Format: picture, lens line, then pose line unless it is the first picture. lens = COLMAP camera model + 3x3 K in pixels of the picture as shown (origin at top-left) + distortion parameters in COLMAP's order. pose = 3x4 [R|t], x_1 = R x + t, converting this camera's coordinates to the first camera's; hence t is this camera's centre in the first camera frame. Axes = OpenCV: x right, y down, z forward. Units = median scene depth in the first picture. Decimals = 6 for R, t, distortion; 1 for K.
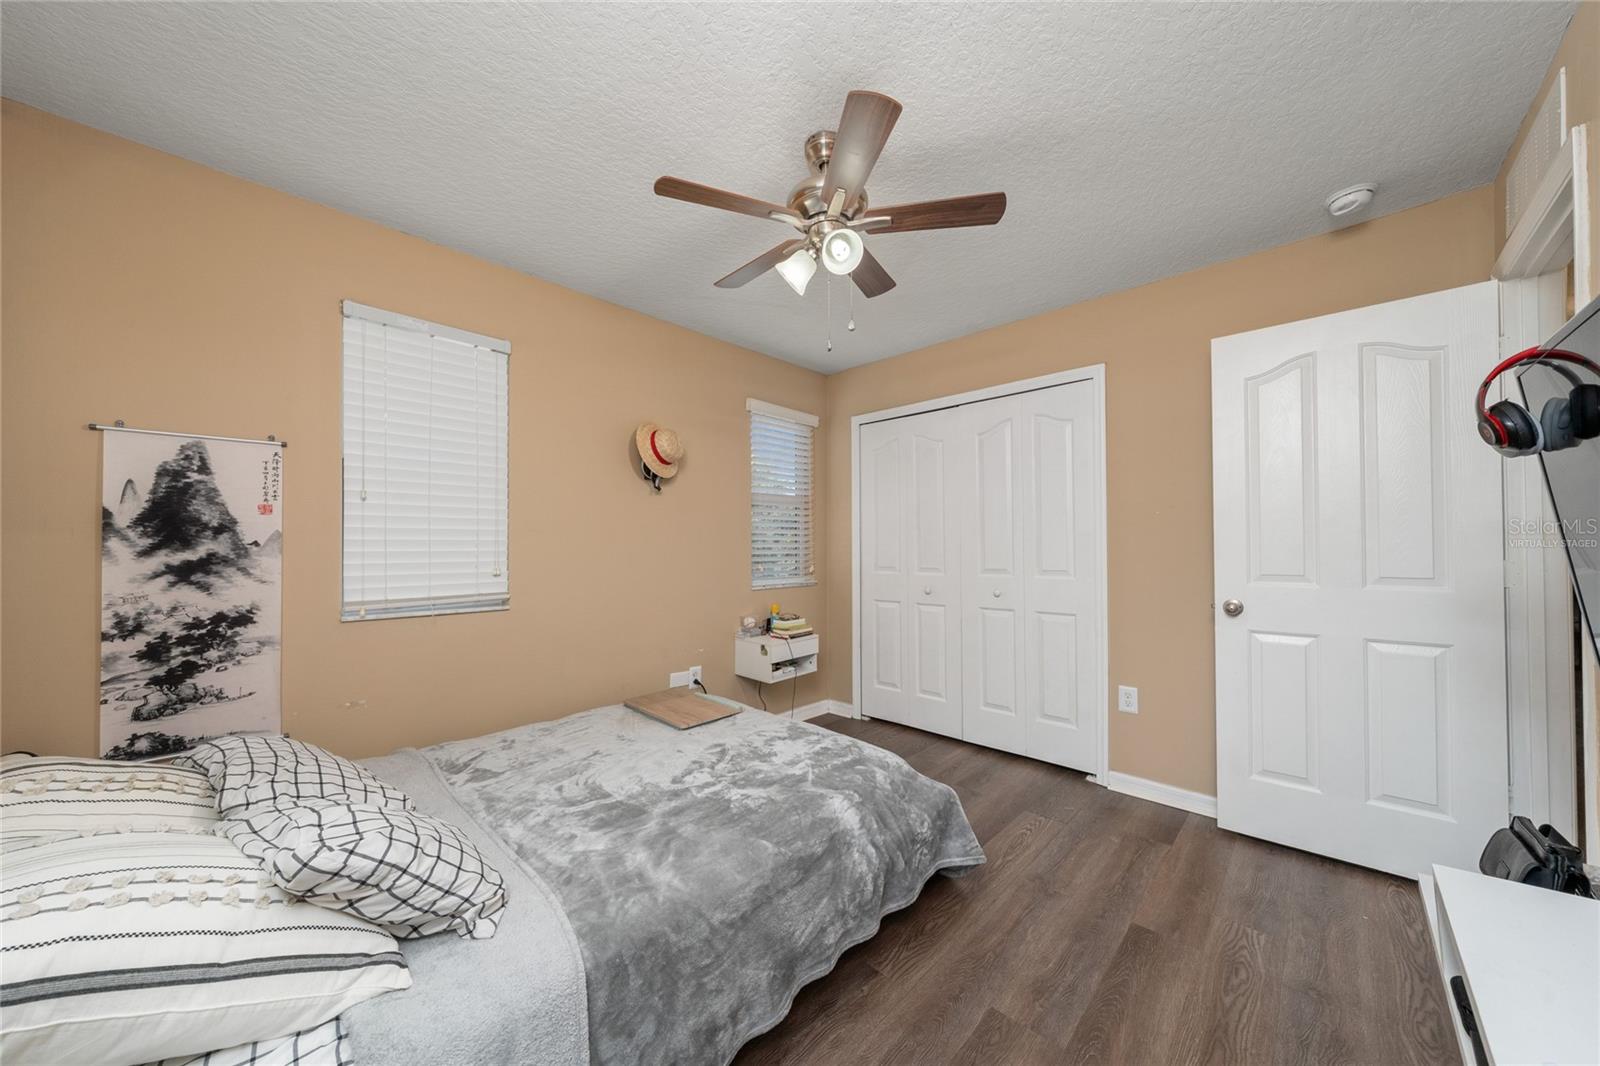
lens RADIAL K [[548.8, 0, 798.6], [0, 548.8, 542.7], [0, 0, 1]] dist [-0.000964, 0.000202]
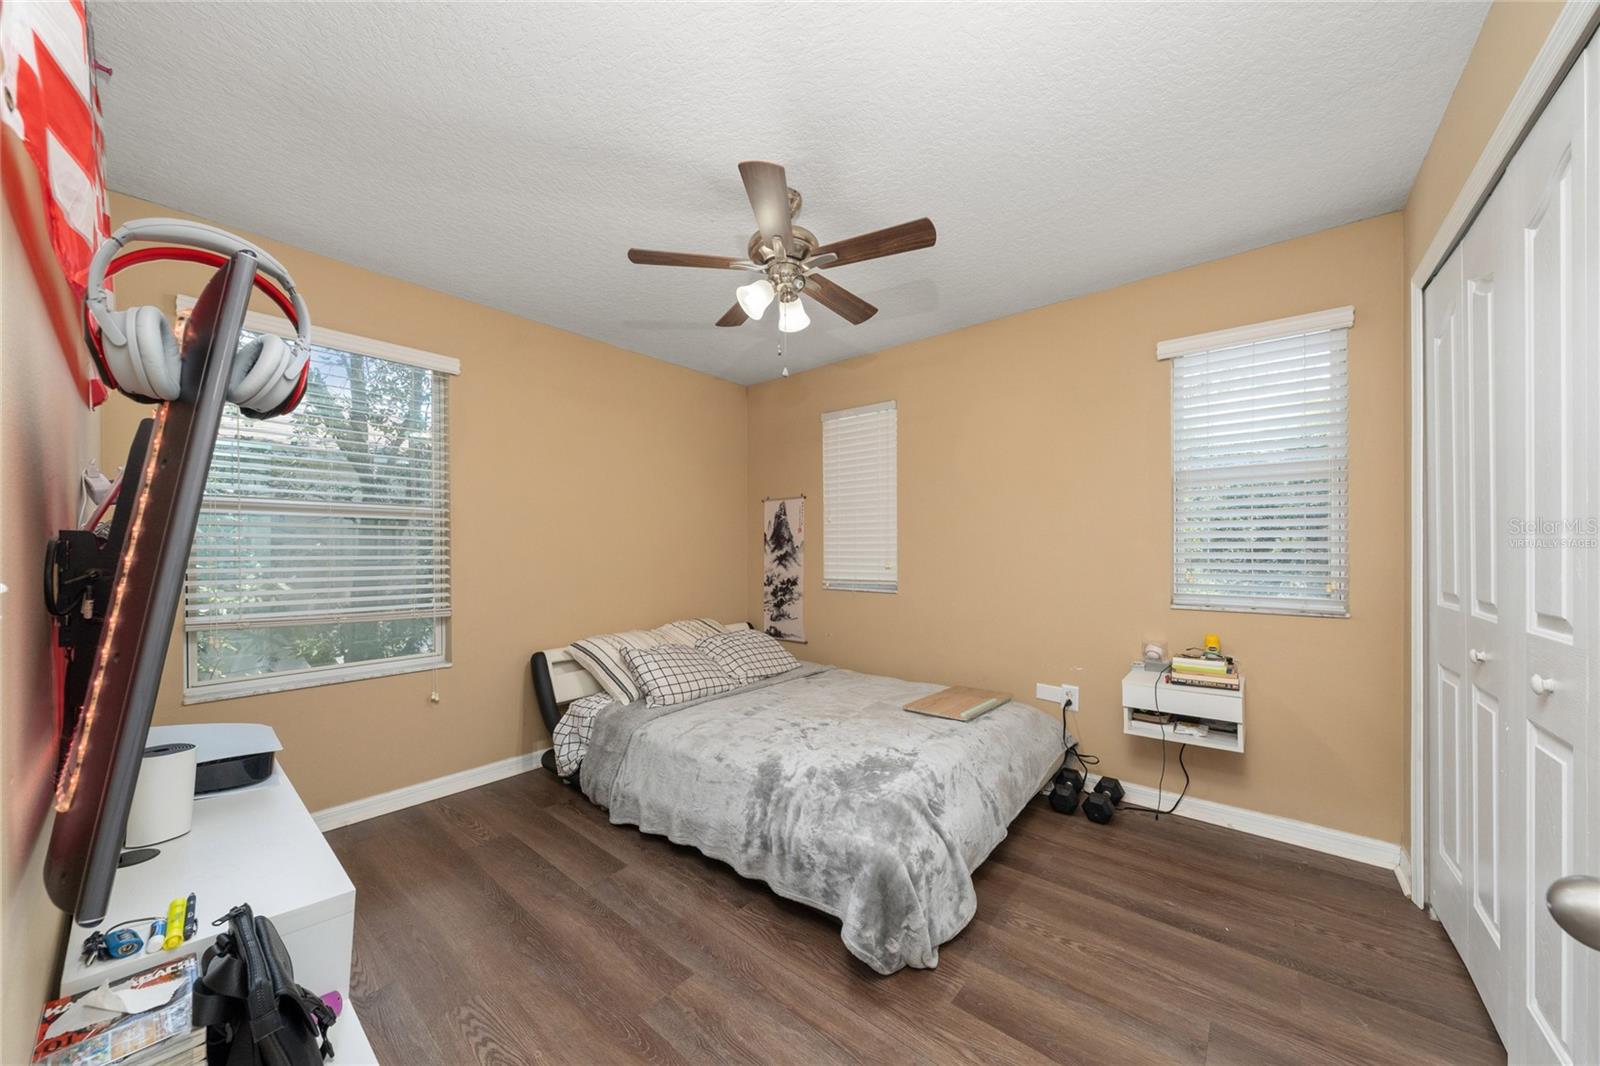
lens RADIAL K [[548.8, 0, 798.8], [0, 548.8, 543.5], [0, 0, 1]] dist [-0.000964, 0.000202]
pose [[0.068322, -0.010405, -0.997609, 1.164670], [0.008769, 0.999913, -0.009828, 0.010181], [0.997625, -0.008077, 0.068407, 0.914240]]
